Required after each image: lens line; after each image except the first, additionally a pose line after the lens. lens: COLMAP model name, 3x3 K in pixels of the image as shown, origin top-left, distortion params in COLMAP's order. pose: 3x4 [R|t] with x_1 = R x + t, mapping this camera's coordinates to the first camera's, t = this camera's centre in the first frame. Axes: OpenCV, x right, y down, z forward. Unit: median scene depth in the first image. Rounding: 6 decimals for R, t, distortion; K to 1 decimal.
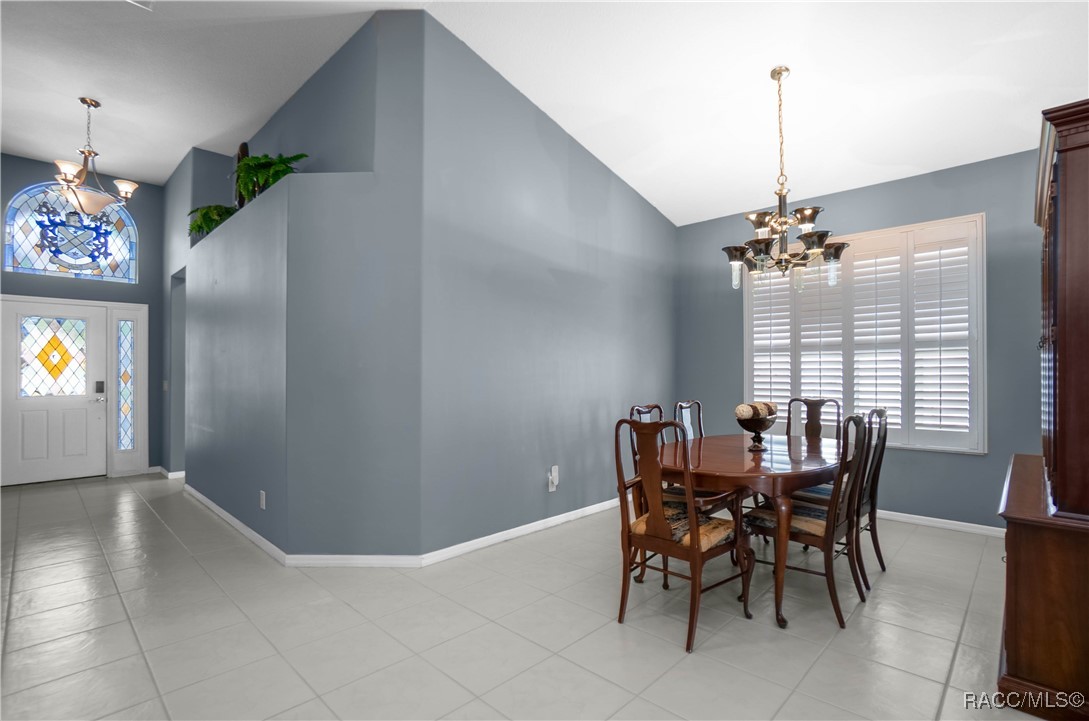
lens RADIAL K [[504.0, 0, 540.6], [0, 504.0, 371.2], [0, 0, 1]] dist [0.000017, 0.000079]
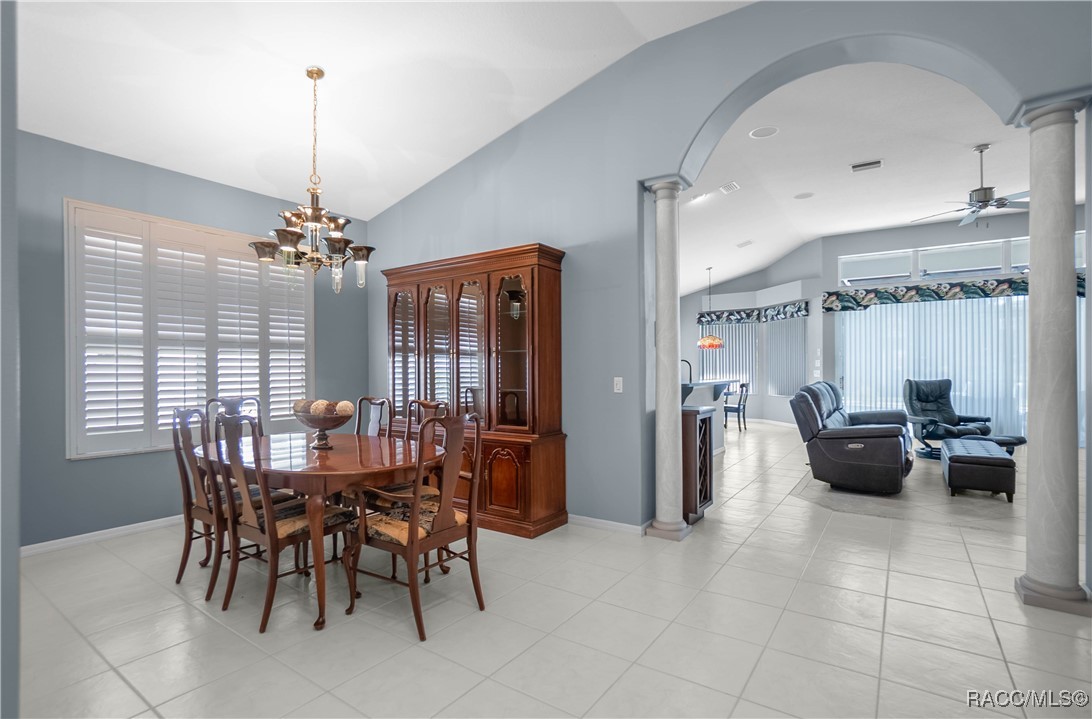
lens RADIAL K [[527.8, 0, 538.3], [0, 527.8, 371.1], [0, 0, 1]] dist [-0.018461, -0.000016]
pose [[-0.166716, -0.001671, 0.986004, -0.512320], [-0.003147, 0.999994, 0.001163, 0.001003], [-0.986000, -0.002909, -0.166720, 0.593649]]
